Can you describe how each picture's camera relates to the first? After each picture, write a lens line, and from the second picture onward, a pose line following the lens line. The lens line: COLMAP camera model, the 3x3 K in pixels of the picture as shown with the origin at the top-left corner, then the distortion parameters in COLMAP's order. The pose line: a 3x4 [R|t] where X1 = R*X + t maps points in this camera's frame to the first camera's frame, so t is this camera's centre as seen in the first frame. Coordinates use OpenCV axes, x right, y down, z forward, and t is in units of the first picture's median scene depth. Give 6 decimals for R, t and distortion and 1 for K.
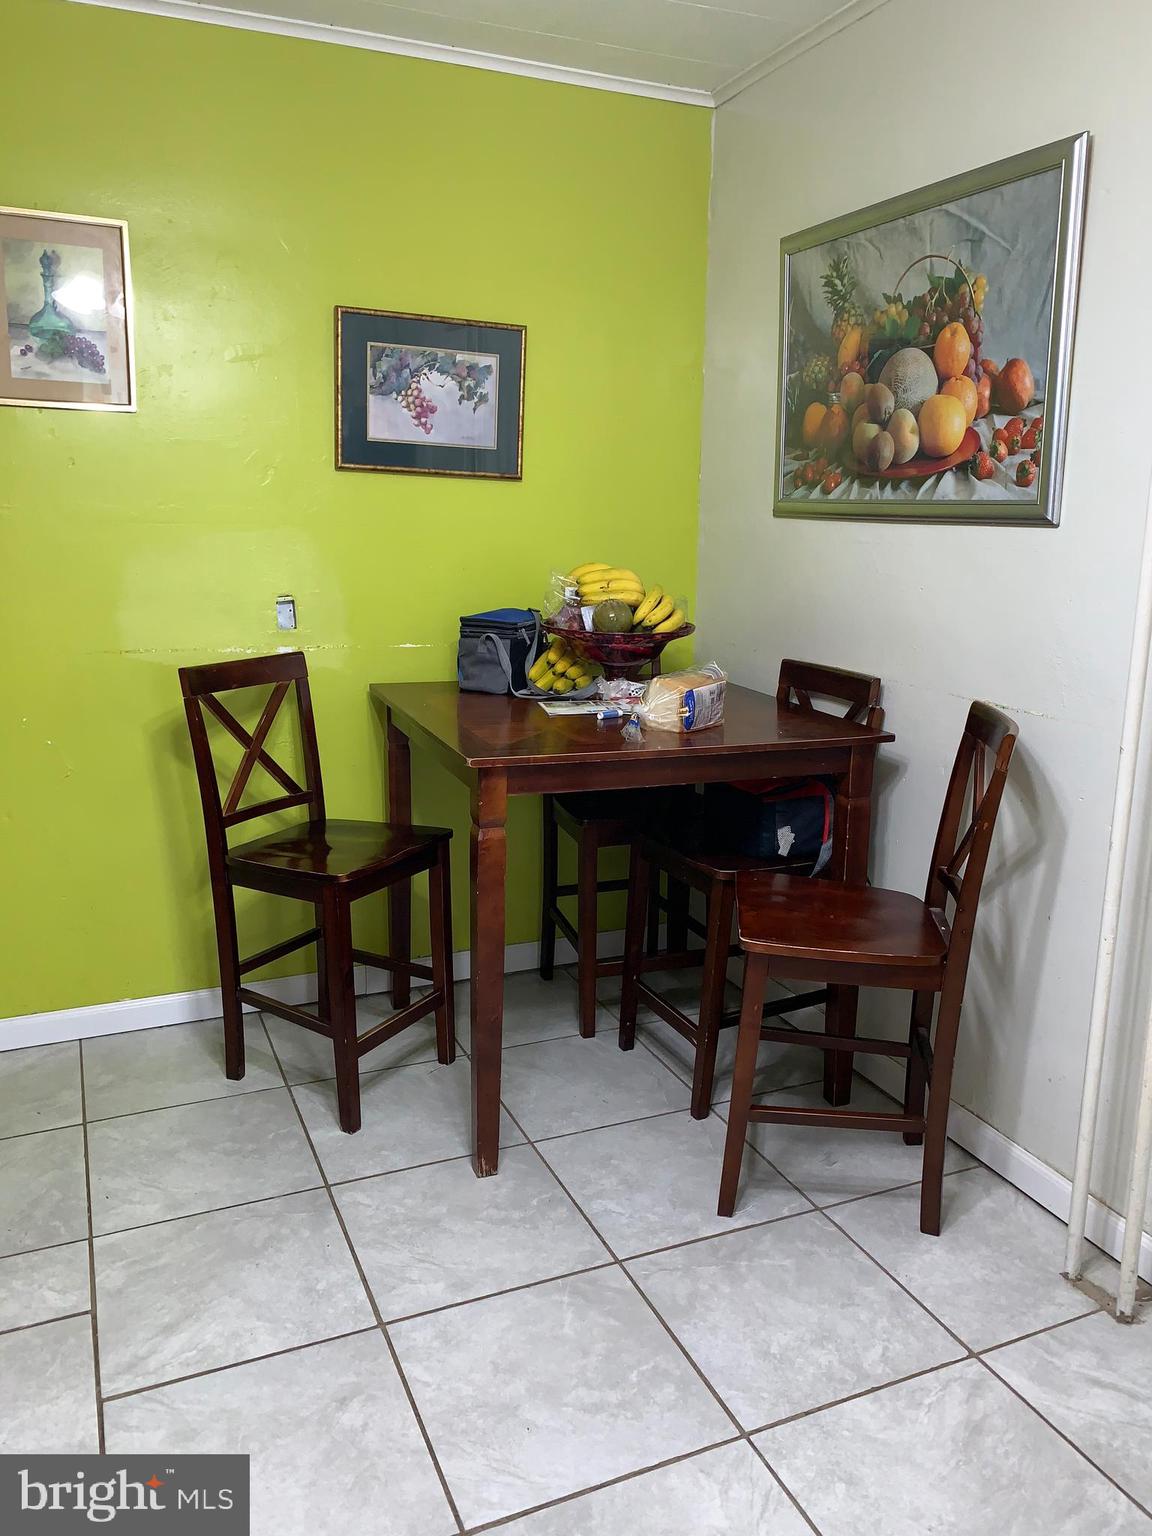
lens RADIAL K [[1180.4, 0, 576.7], [0, 1180.4, 749.1], [0, 0, 1]] dist [0.010218, -0.002163]
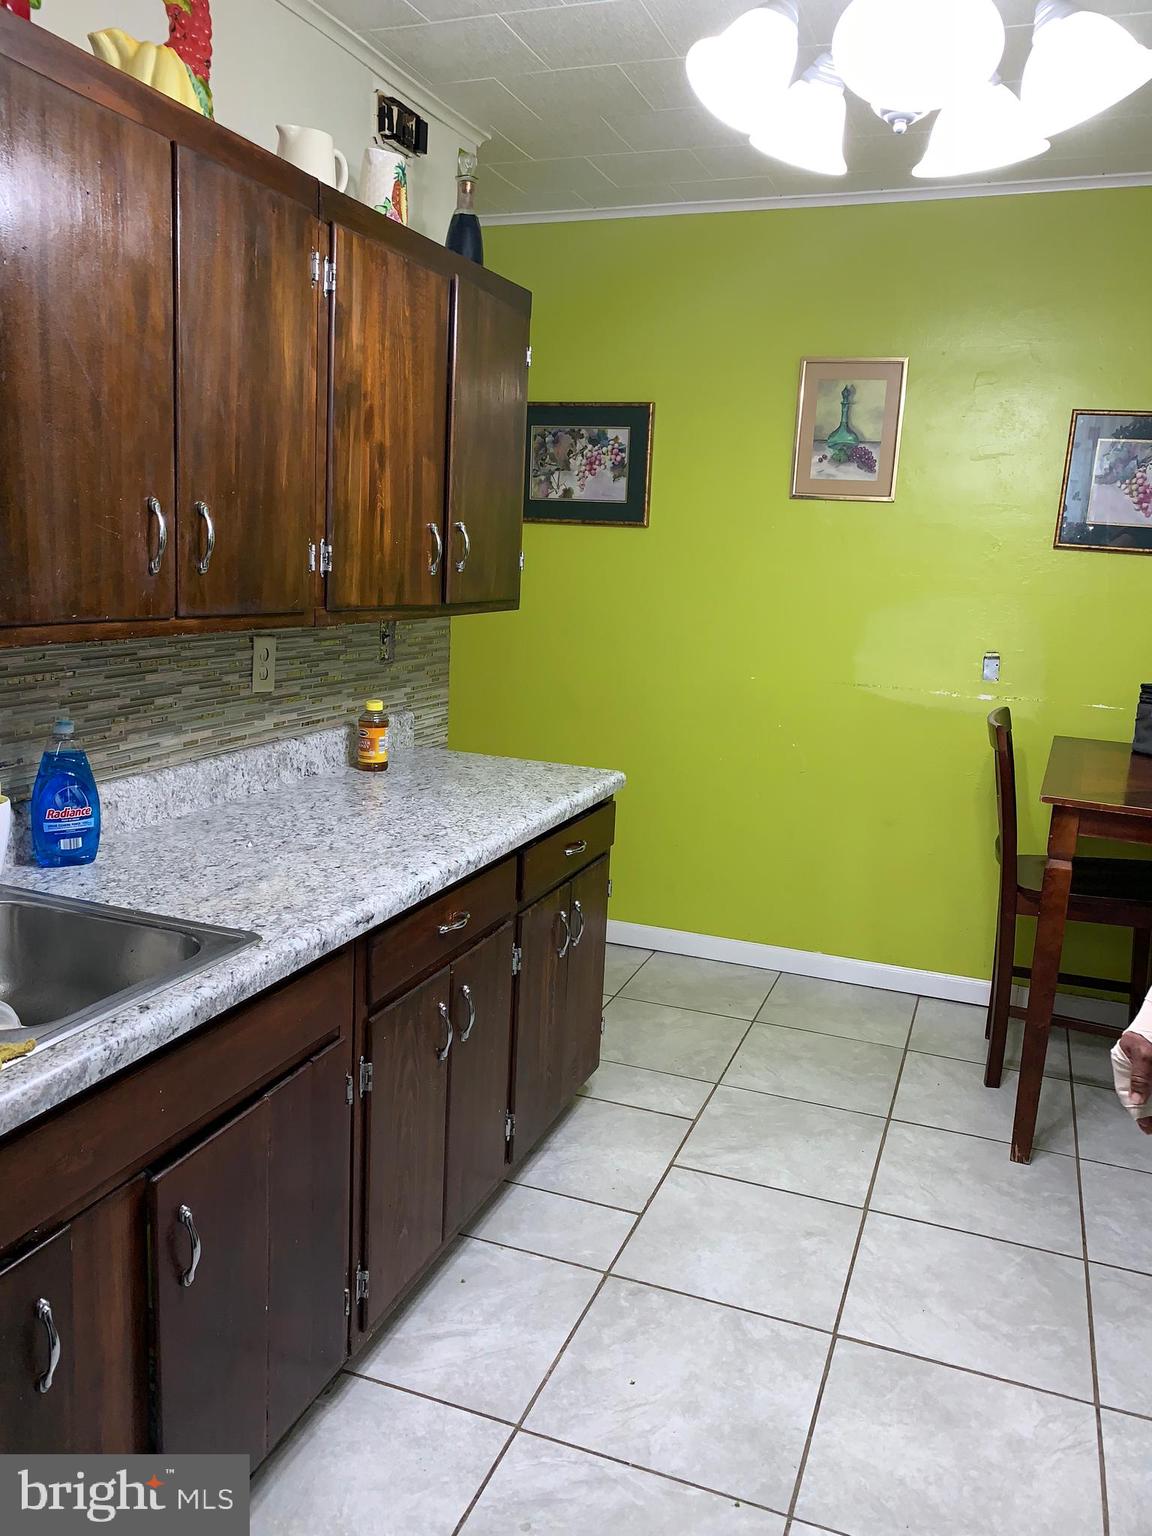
lens RADIAL K [[1180.4, 0, 576.7], [0, 1180.4, 749.1], [0, 0, 1]] dist [0.010218, -0.002163]
pose [[0.715228, 0.140265, -0.684671, 0.343134], [-0.172571, 0.984763, 0.021470, 0.015129], [0.677250, 0.102799, 0.728536, -0.167513]]
